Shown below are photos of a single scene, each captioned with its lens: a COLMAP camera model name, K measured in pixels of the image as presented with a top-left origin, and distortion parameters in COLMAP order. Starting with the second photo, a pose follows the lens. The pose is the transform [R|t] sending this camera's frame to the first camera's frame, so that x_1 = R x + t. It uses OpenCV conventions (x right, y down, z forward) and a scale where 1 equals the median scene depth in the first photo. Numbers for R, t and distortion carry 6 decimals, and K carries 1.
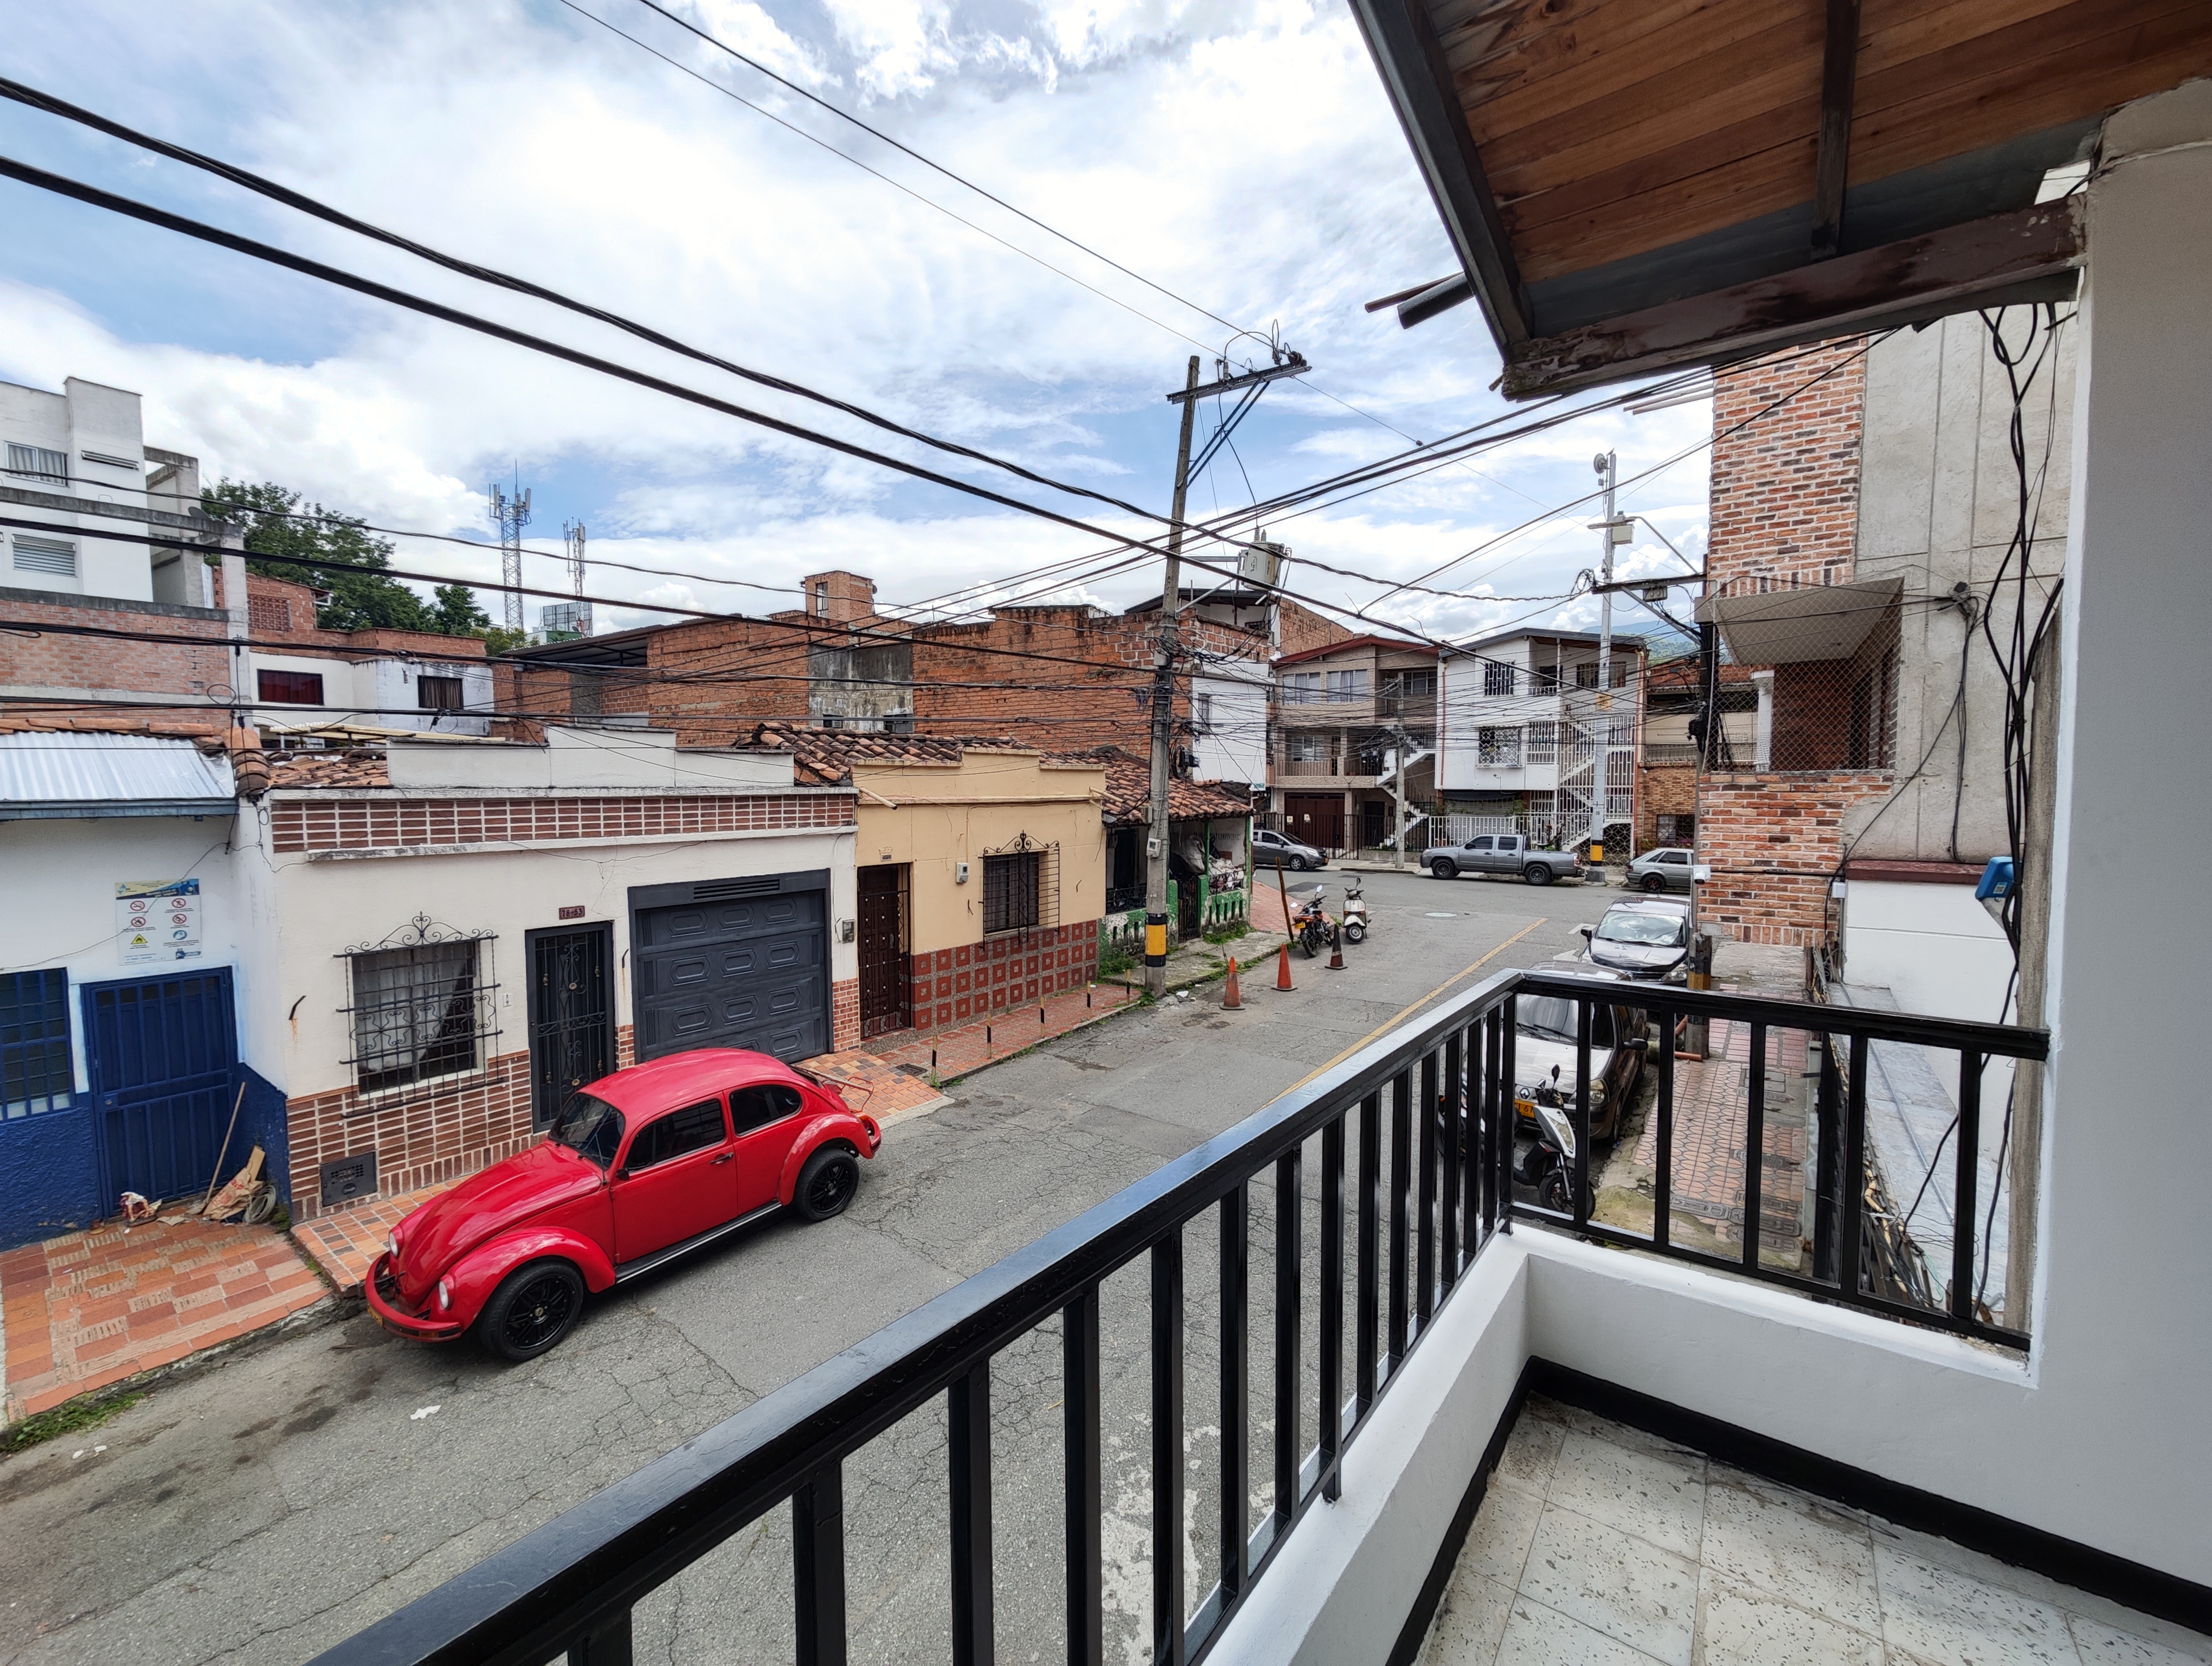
lens RADIAL K [[912.8, 0, 1105.9], [0, 912.8, 829.4], [0, 0, 1]] dist [0.001252, 0.000384]
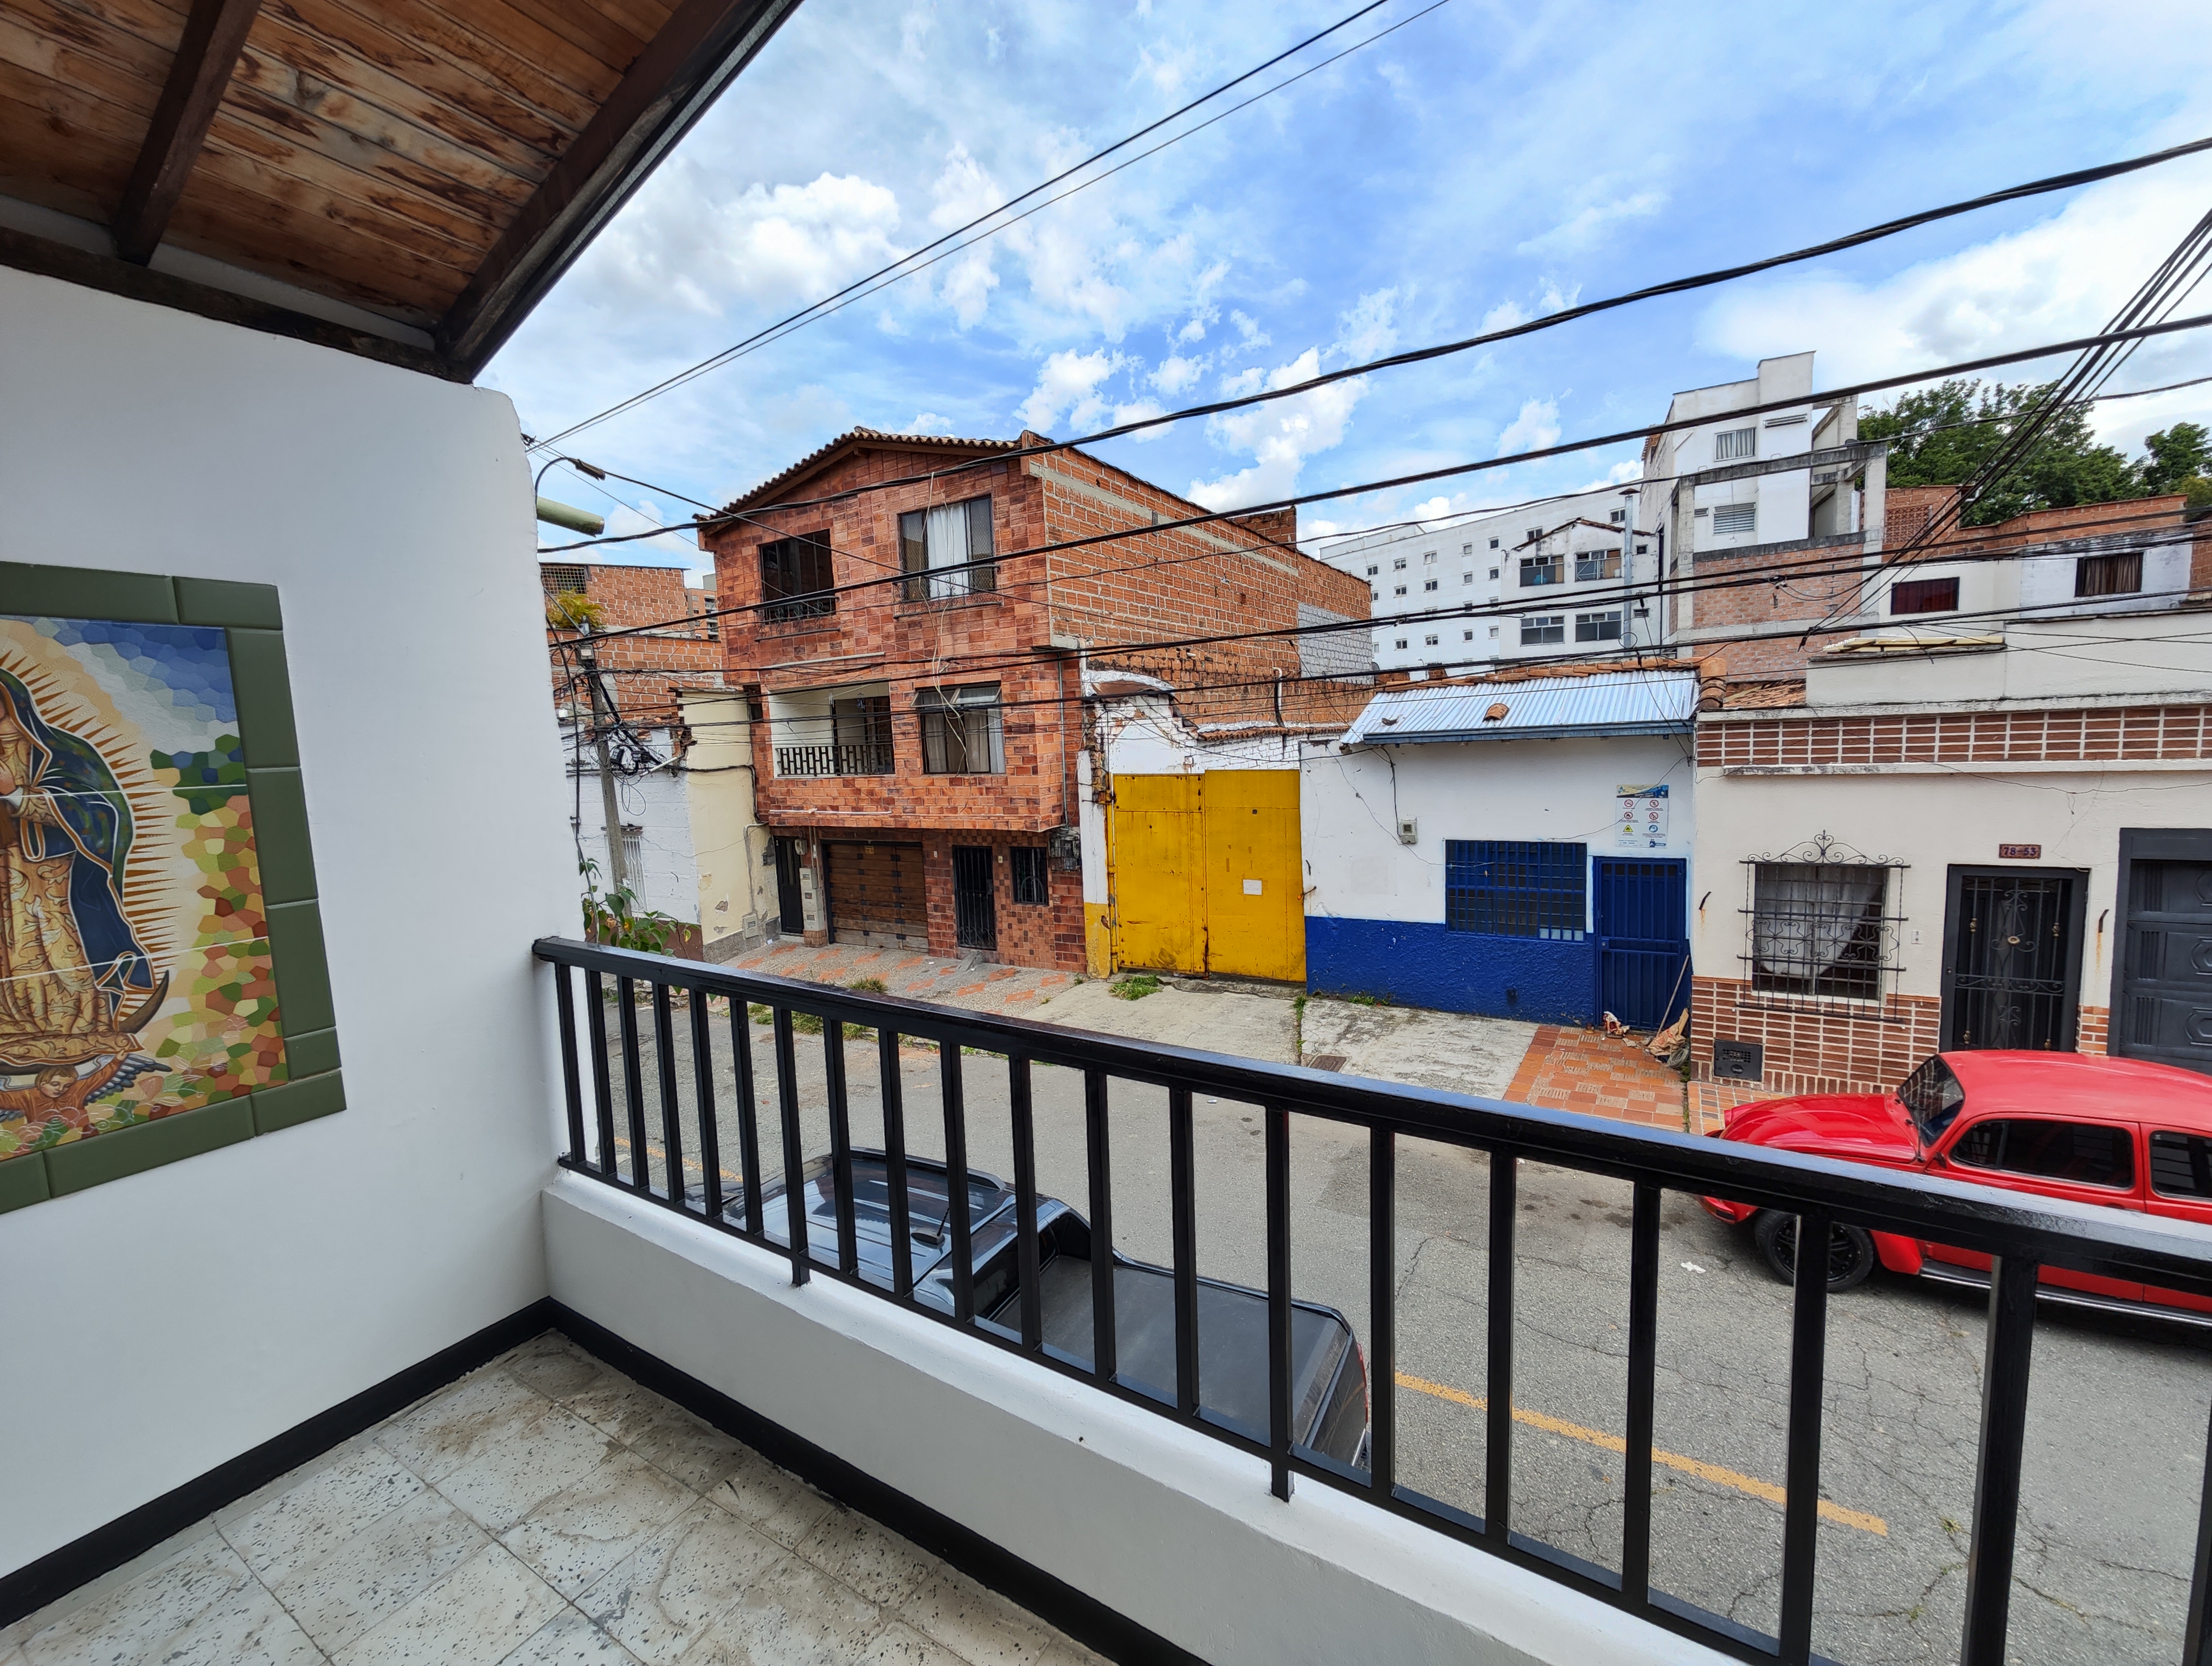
lens RADIAL K [[912.8, 0, 1102.1], [0, 912.8, 836.9], [0, 0, 1]] dist [0.001252, 0.000384]
pose [[0.090841, 0.111604, -0.989592, 0.171852], [-0.005593, 0.993742, 0.111559, -0.010385], [0.995850, -0.004599, 0.090896, 0.117207]]
